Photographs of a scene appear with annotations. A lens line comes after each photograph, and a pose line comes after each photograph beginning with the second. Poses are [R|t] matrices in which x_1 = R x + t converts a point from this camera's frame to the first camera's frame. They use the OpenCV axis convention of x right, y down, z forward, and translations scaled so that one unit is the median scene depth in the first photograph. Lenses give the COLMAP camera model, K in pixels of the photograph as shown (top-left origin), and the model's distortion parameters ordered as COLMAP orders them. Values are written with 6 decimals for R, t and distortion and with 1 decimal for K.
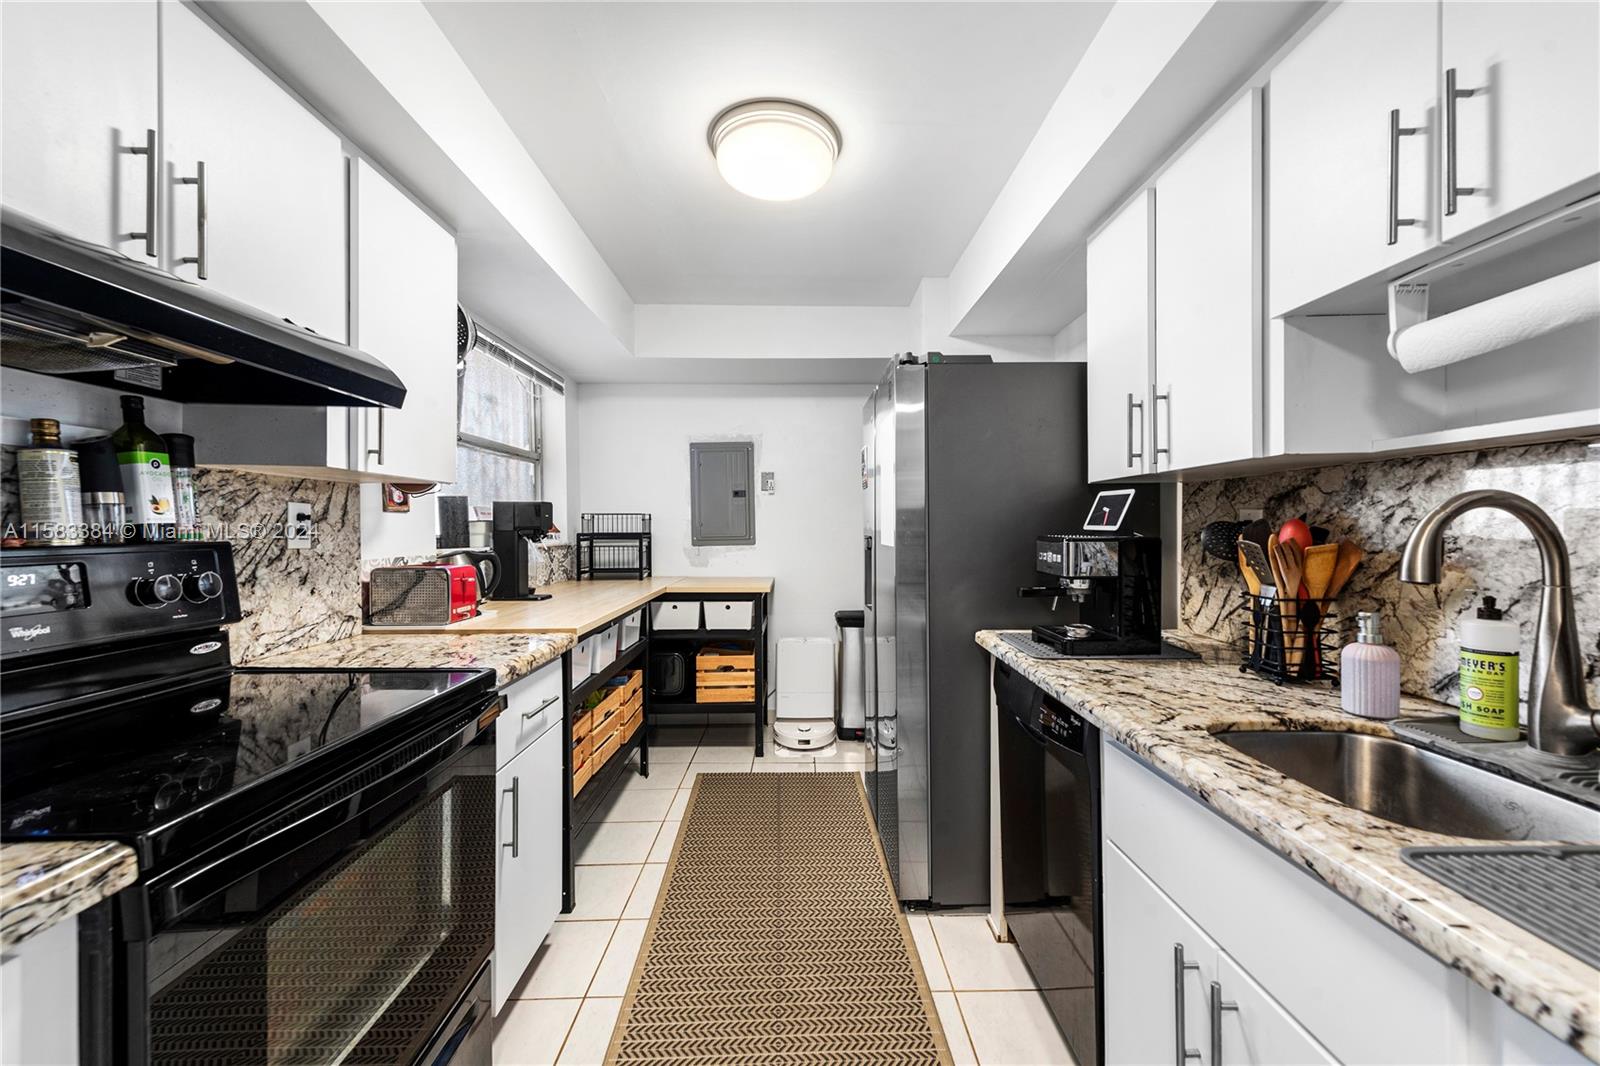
lens RADIAL K [[626.2, 0, 814.7], [0, 626.2, 533.9], [0, 0, 1]] dist [0.010504, -0.004272]
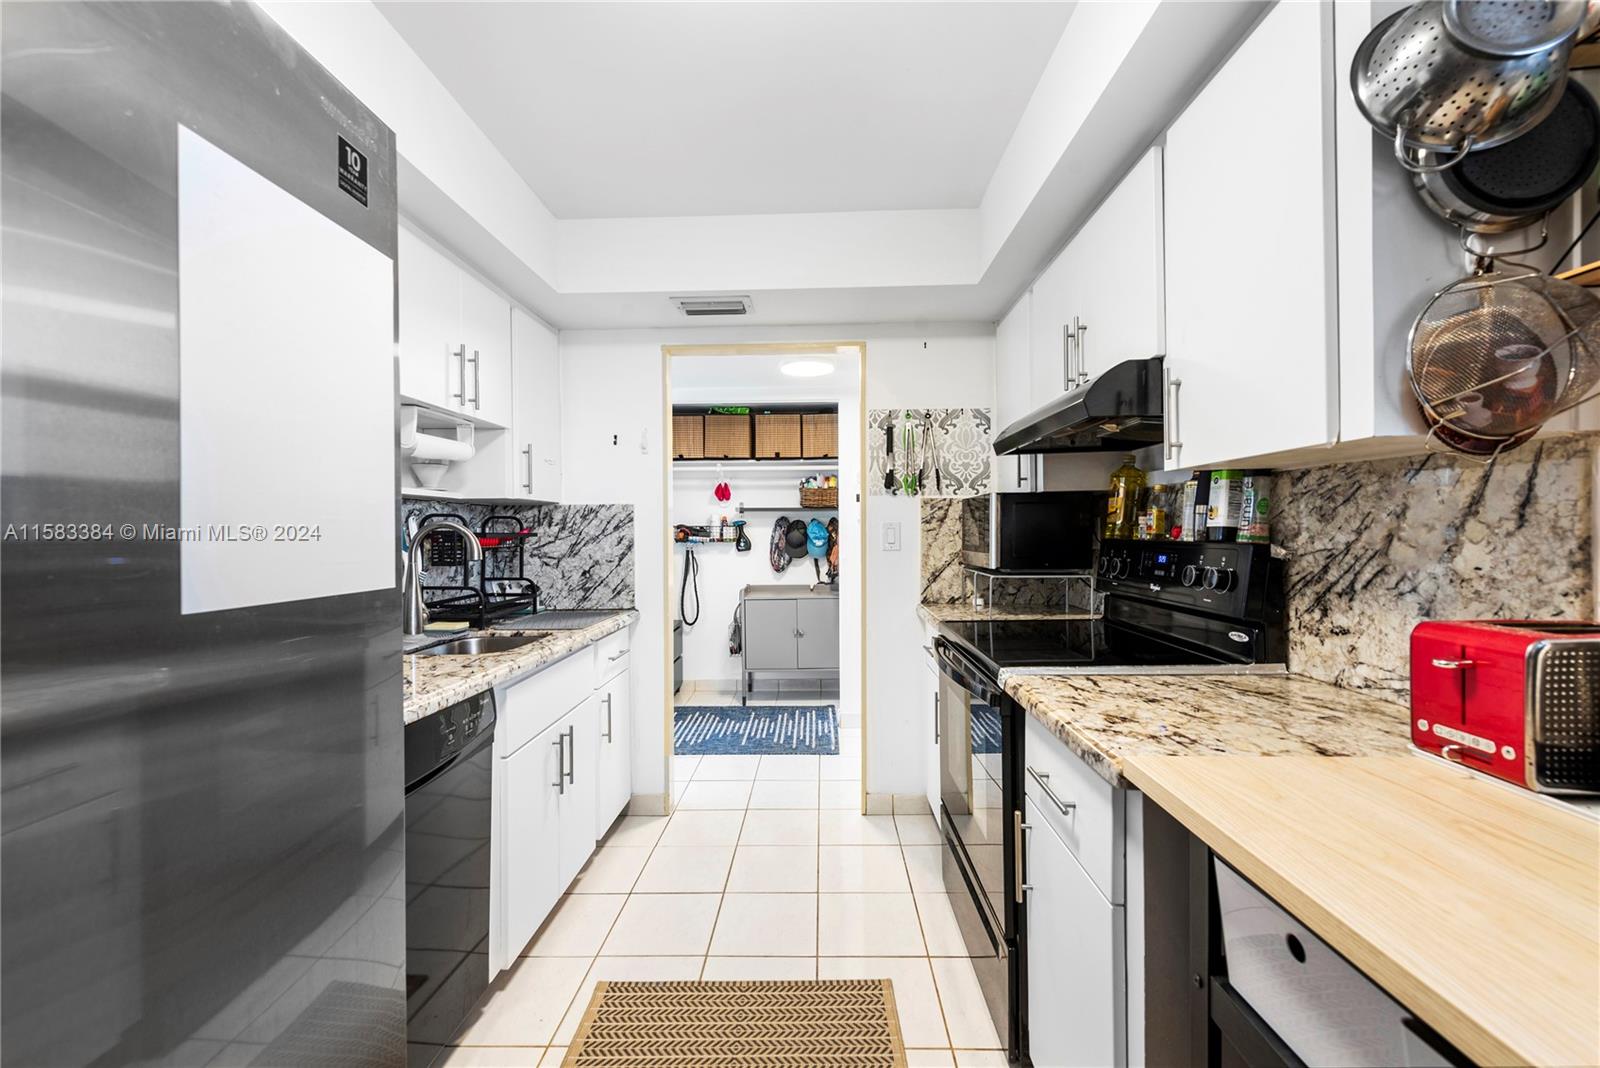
lens RADIAL K [[609.4, 0, 809.8], [0, 609.4, 544.3], [0, 0, 1]] dist [0.012018, -0.000031]
pose [[-0.998826, 0.009096, 0.047571, -0.180903], [0.010614, 0.999439, 0.031753, -0.019066], [-0.047256, 0.032221, -0.998363, 1.500007]]
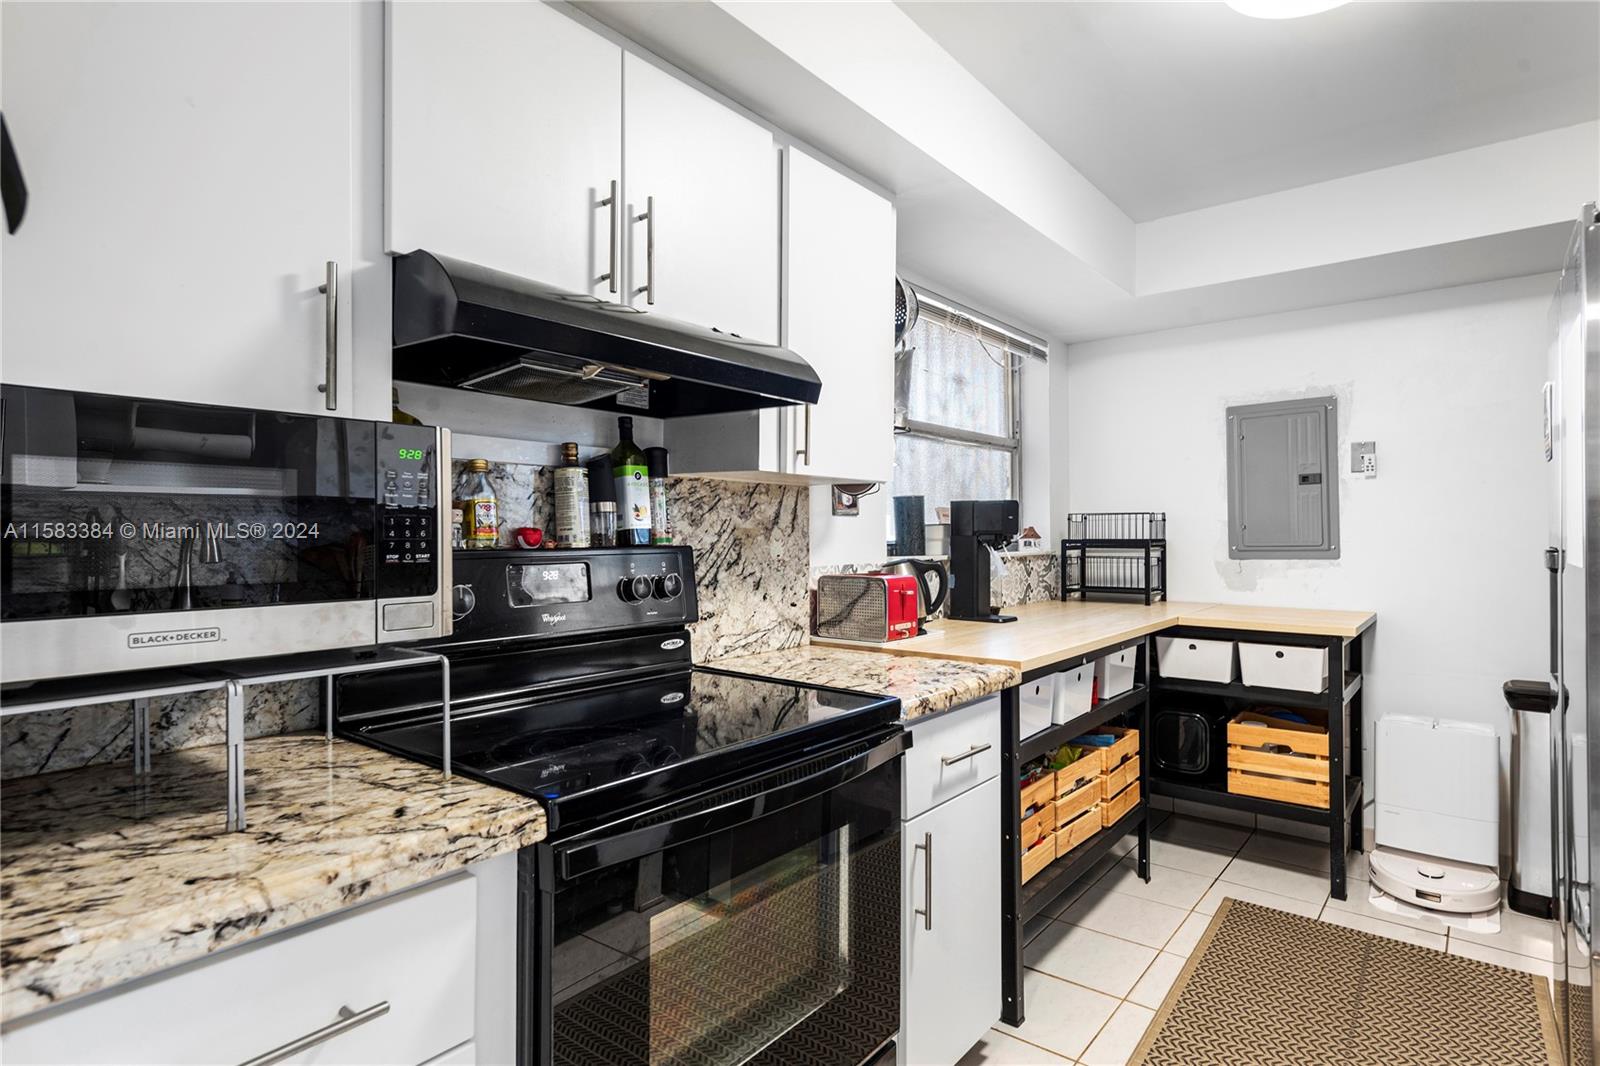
lens RADIAL K [[832.4, 0, 823.8], [0, 832.4, 532.4], [0, 0, 1]] dist [0.022876, -0.015398]
pose [[0.766099, -0.000189, -0.642722, 0.104221], [-0.005677, 0.999959, -0.007062, -0.001050], [0.642697, 0.009059, 0.766067, 0.051490]]
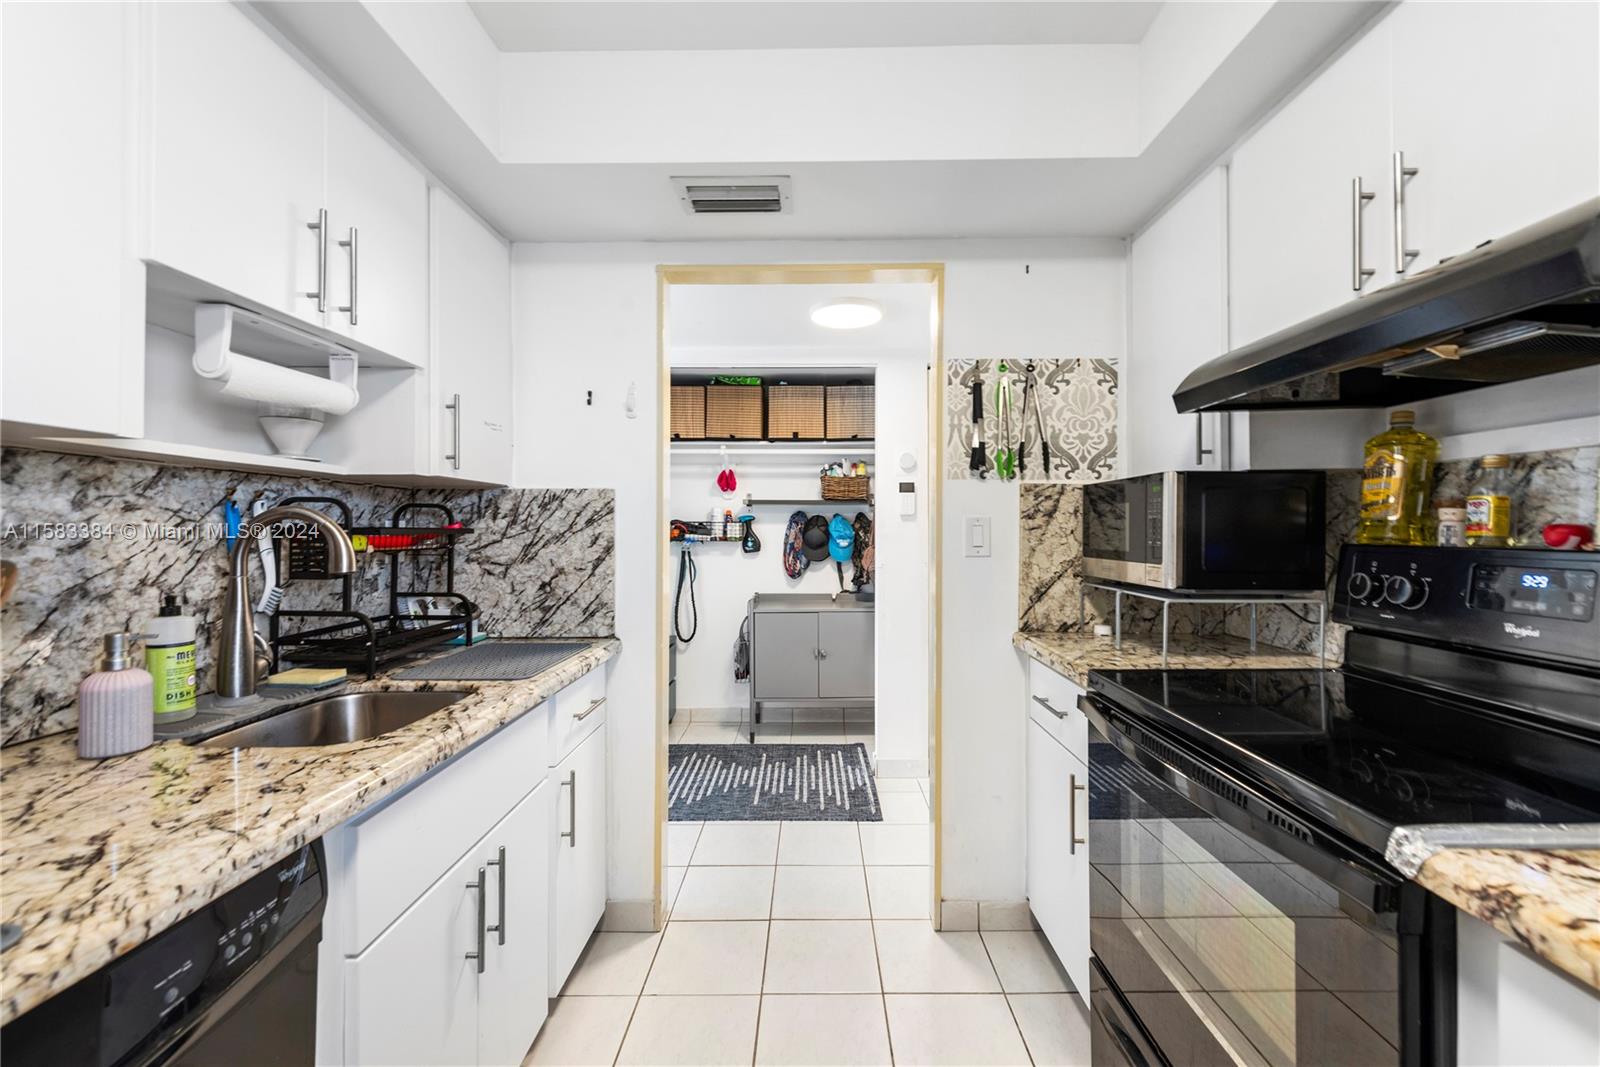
lens RADIAL K [[626.2, 0, 814.7], [0, 626.2, 534.4], [0, 0, 1]] dist [0.010504, -0.004272]
pose [[-0.999570, 0.002628, 0.029218, -0.059214], [0.003173, 0.999822, 0.018606, -0.014455], [-0.029164, 0.018691, -0.999400, 1.106536]]
